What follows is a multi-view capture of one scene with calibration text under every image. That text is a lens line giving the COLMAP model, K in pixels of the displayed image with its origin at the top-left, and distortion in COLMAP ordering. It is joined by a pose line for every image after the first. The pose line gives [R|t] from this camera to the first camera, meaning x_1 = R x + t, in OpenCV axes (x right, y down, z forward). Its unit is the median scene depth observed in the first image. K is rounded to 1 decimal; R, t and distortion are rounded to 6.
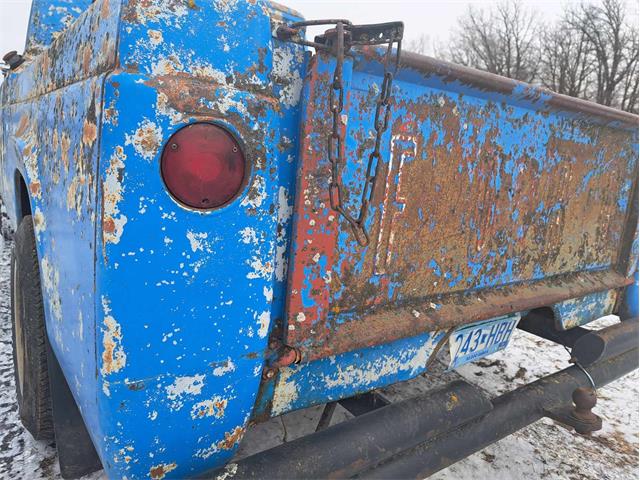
lens RADIAL K [[461.2, 0, 328.3], [0, 461.2, 246.4], [0, 0, 1]] dist [0.082971, -0.102201]
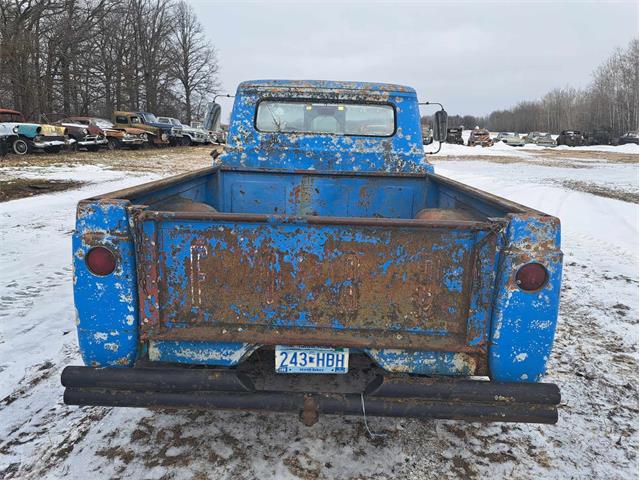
lens RADIAL K [[458.5, 0, 320.0], [0, 458.5, 240.0], [0, 0, 1]] dist [0.079463, -0.084741]
pose [[0.785584, 0.081249, -0.613398, 1.792739], [-0.087995, 0.995935, 0.019222, -0.333240], [0.612466, 0.038875, 0.789540, -0.320617]]
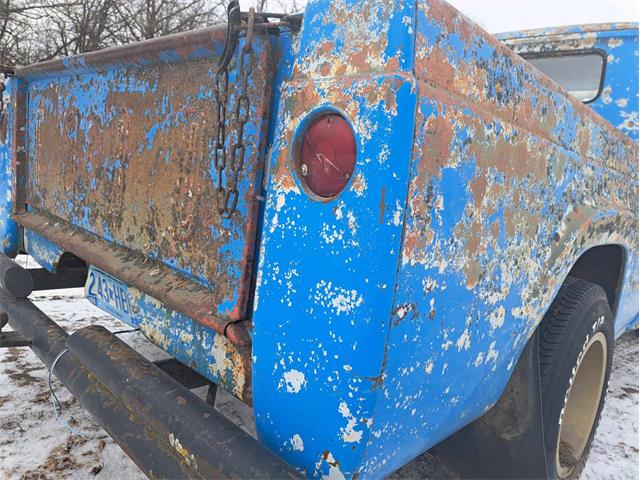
lens RADIAL K [[458.5, 0, 320.0], [0, 458.5, 240.0], [0, 0, 1]] dist [0.079463, -0.084741]
pose [[0.177519, 0.071794, -0.981495, 2.001200], [-0.297513, 0.954584, 0.016015, -0.101730], [0.938069, 0.289164, 0.190817, 1.688694]]
